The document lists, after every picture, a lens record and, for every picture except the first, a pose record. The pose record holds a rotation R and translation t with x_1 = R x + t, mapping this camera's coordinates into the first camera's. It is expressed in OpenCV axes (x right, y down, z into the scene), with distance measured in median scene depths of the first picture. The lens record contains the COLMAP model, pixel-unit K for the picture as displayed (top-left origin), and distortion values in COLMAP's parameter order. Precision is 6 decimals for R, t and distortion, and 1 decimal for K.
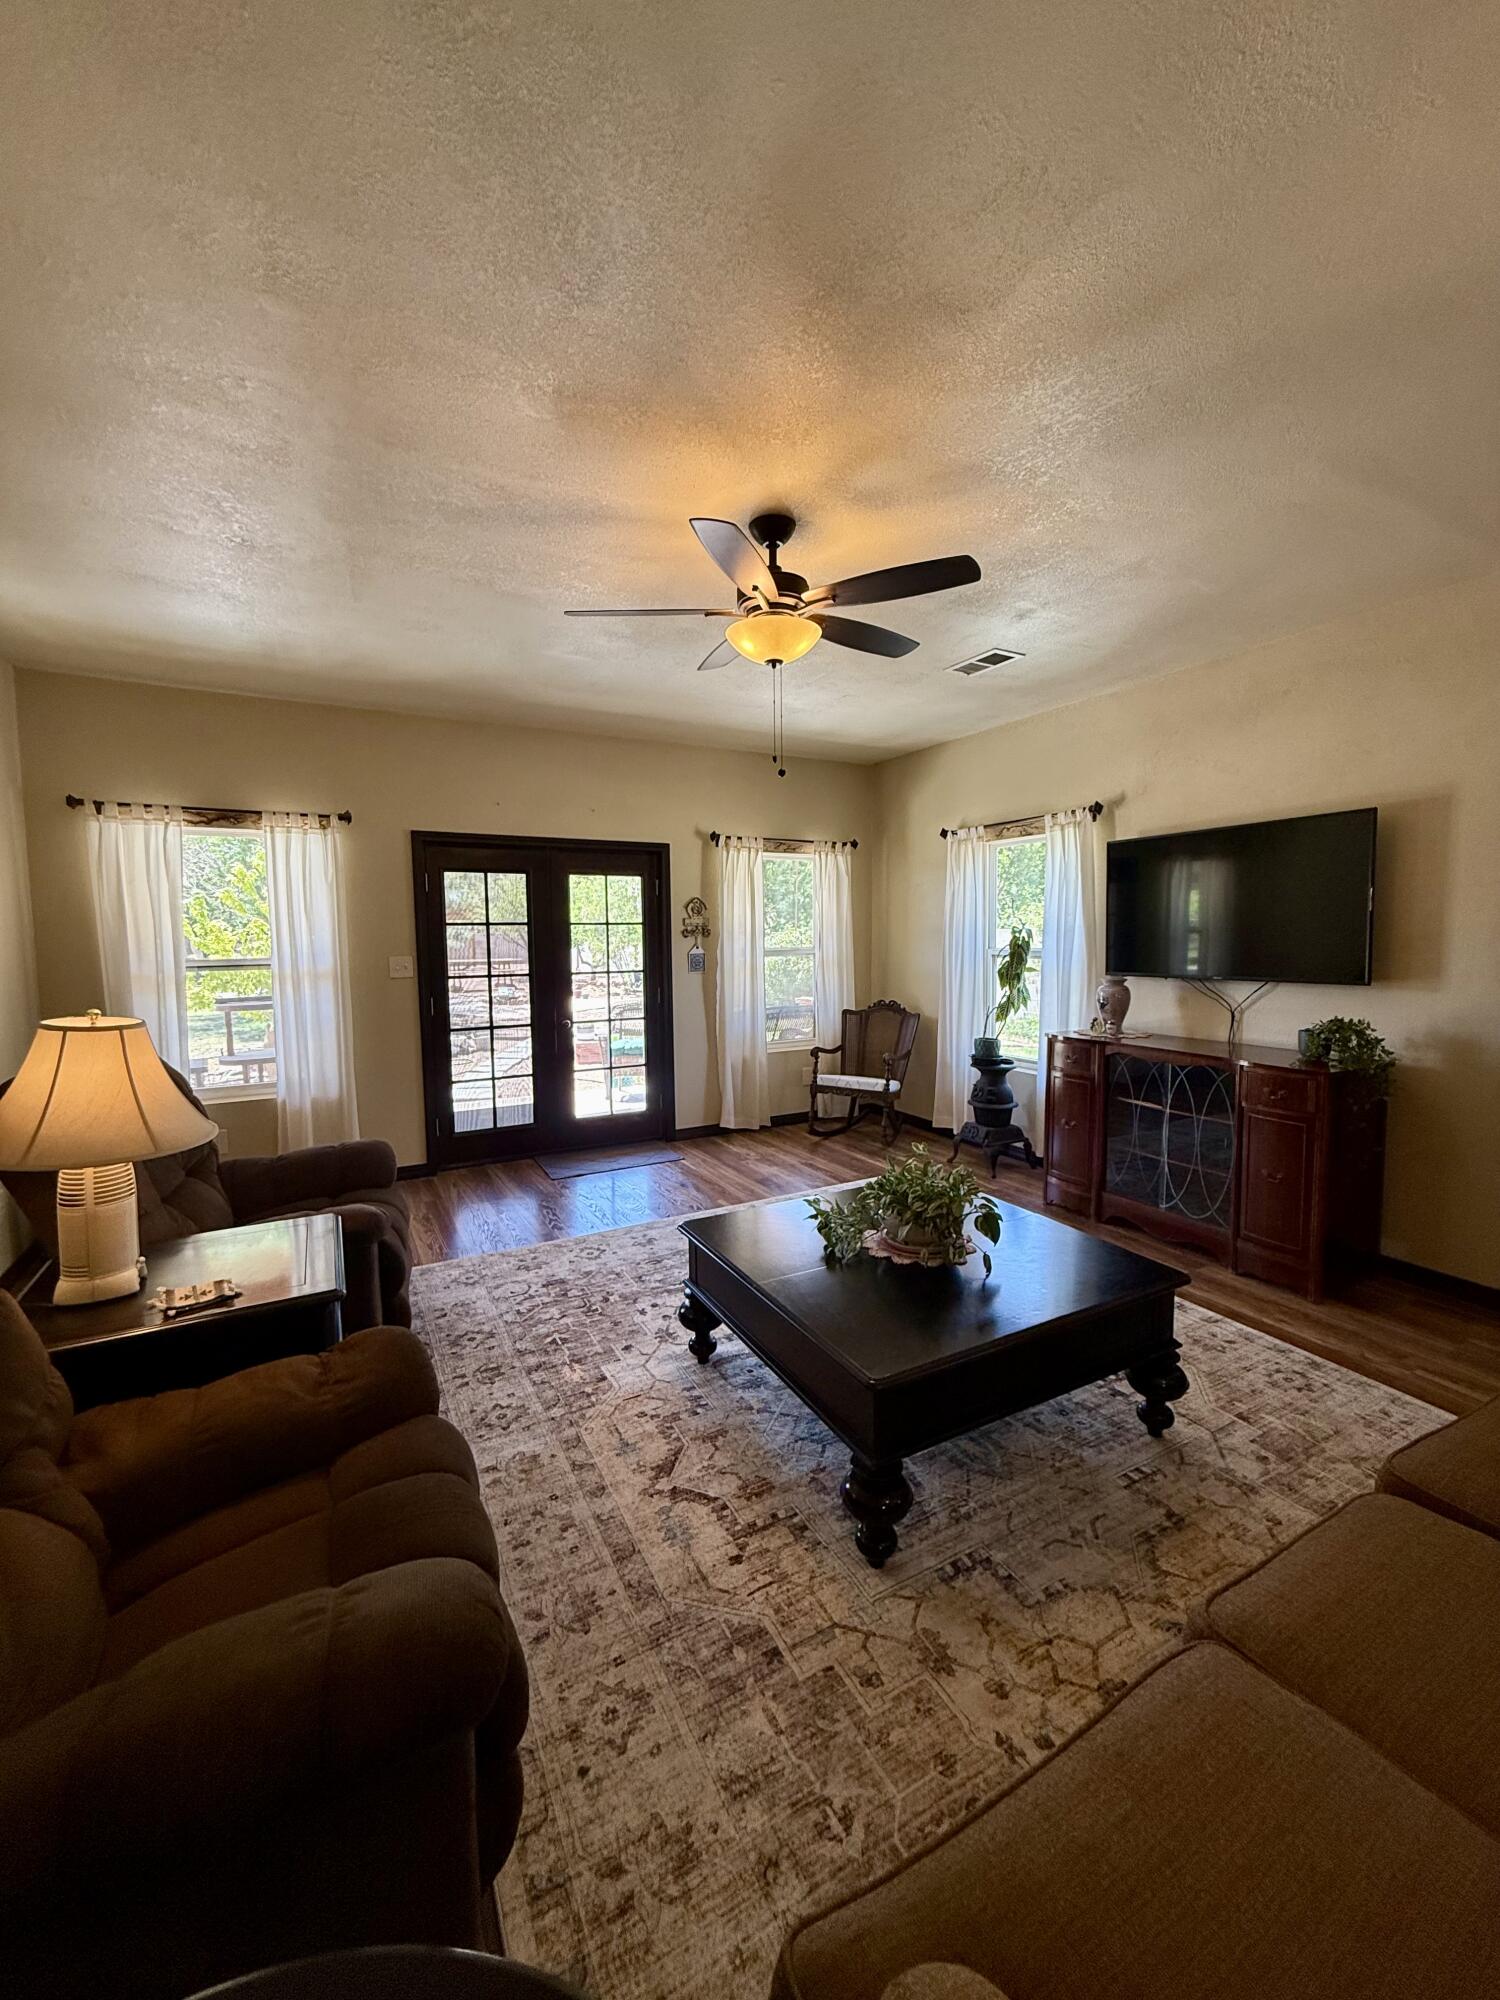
lens RADIAL K [[799.1, 0, 750.0], [0, 799.1, 1000.0], [0, 0, 1]] dist [0.000017, -0.000003]
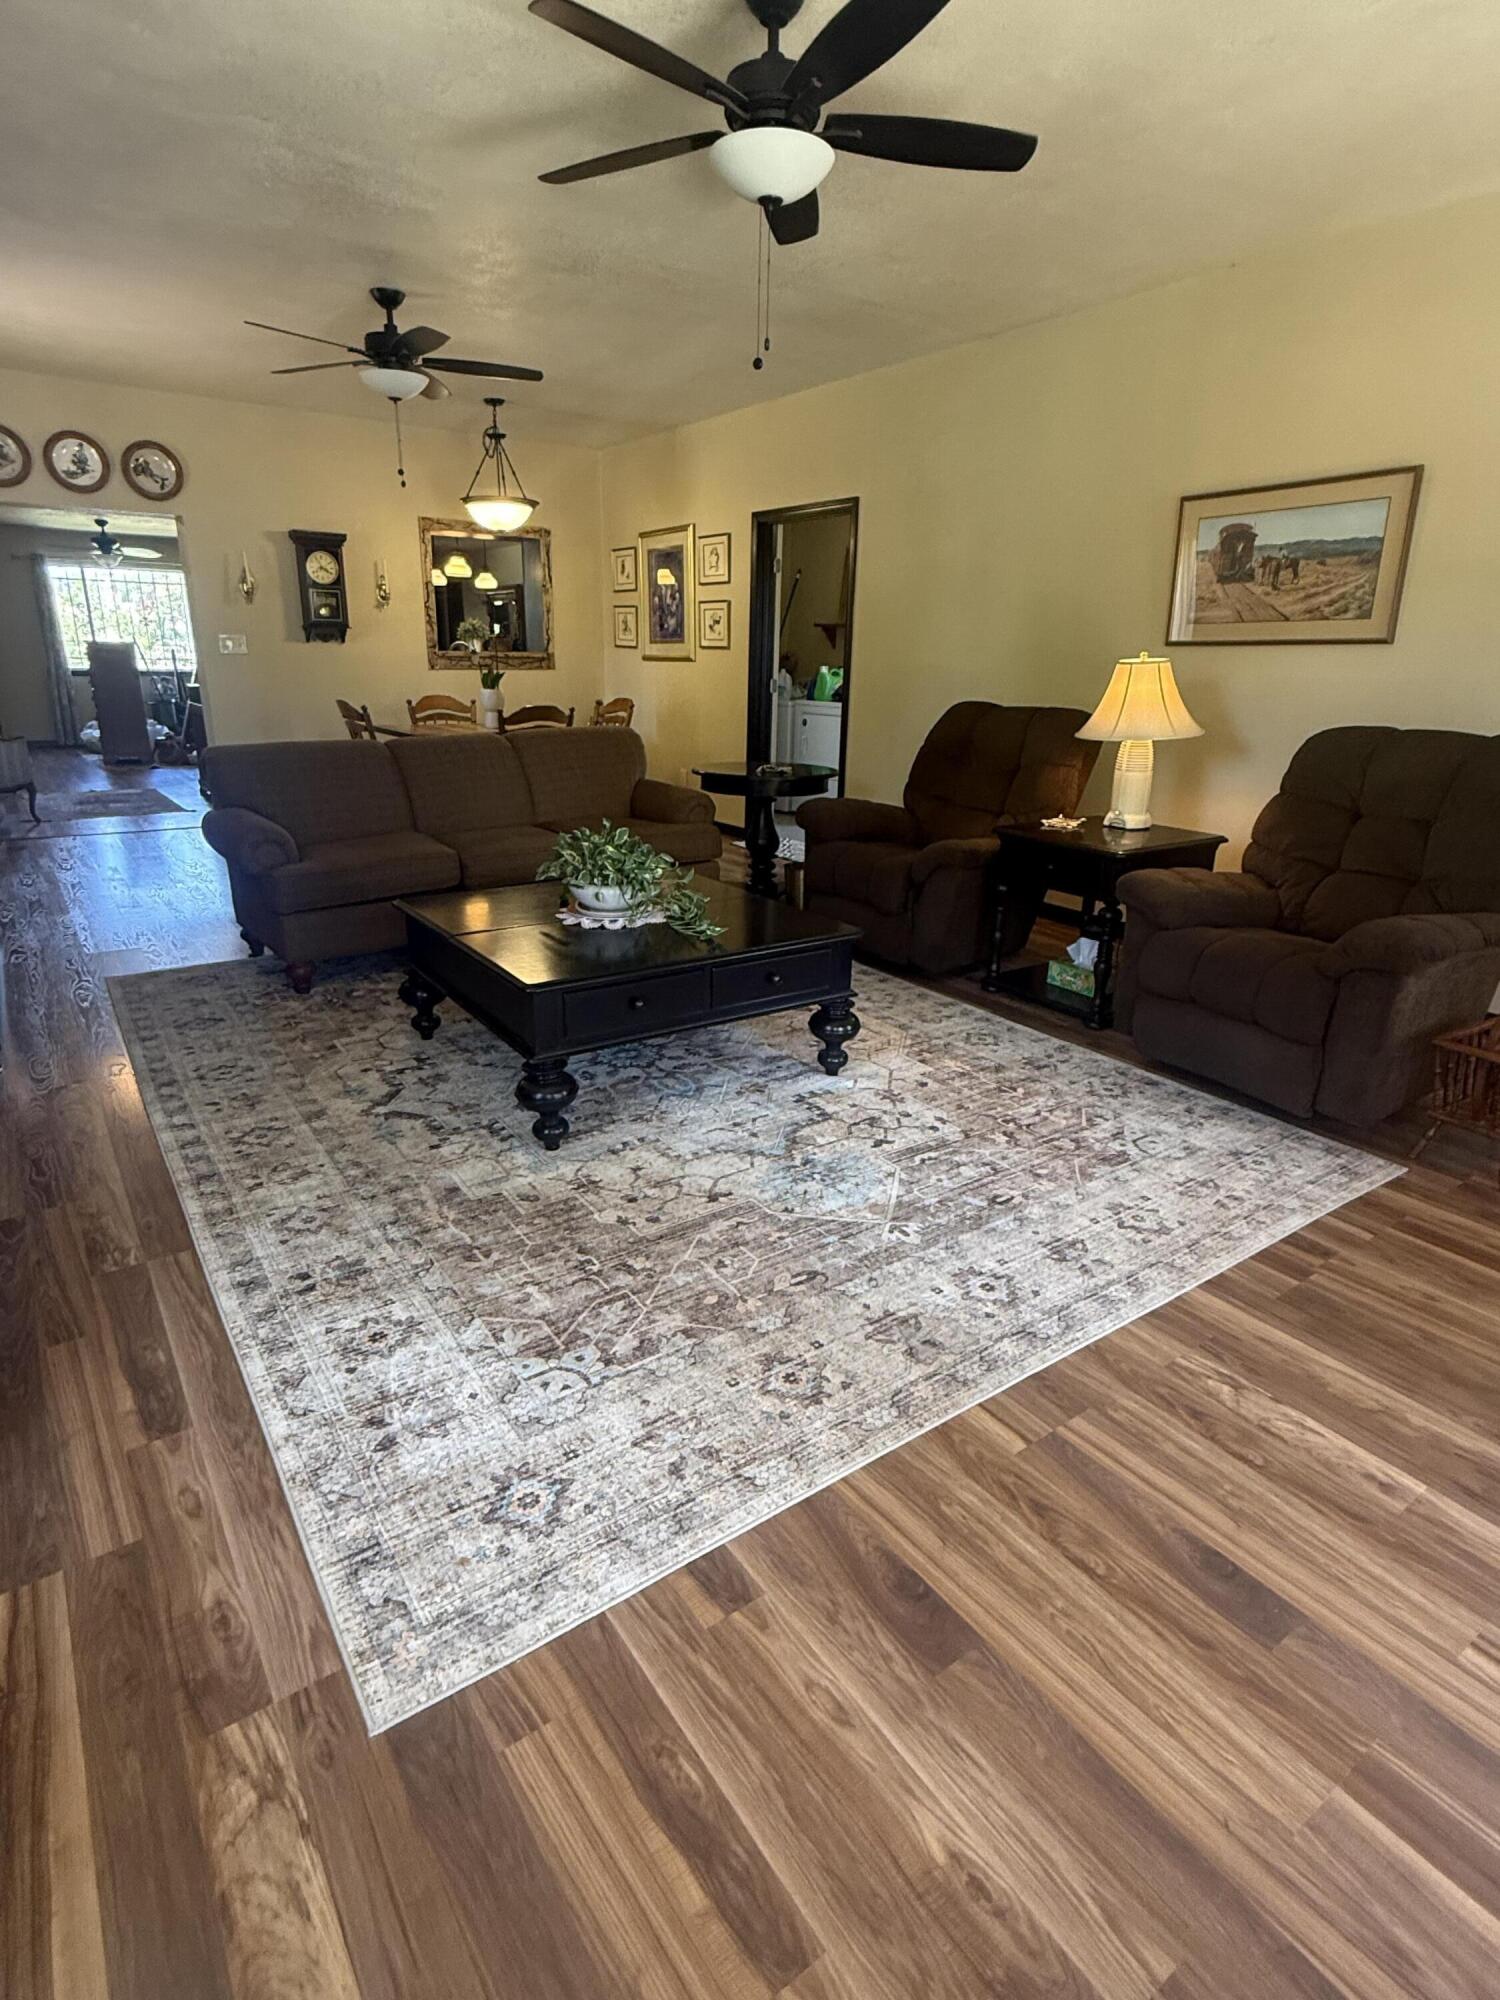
lens RADIAL K [[1031.6, 0, 750.0], [0, 1031.6, 1000.0], [0, 0, 1]] dist [0.001619, 0.000683]
pose [[-0.993127, 0.029795, -0.113189, 0.148855], [-0.018320, 0.915564, 0.401755, -0.098799], [0.115602, 0.401068, -0.908725, 1.787059]]
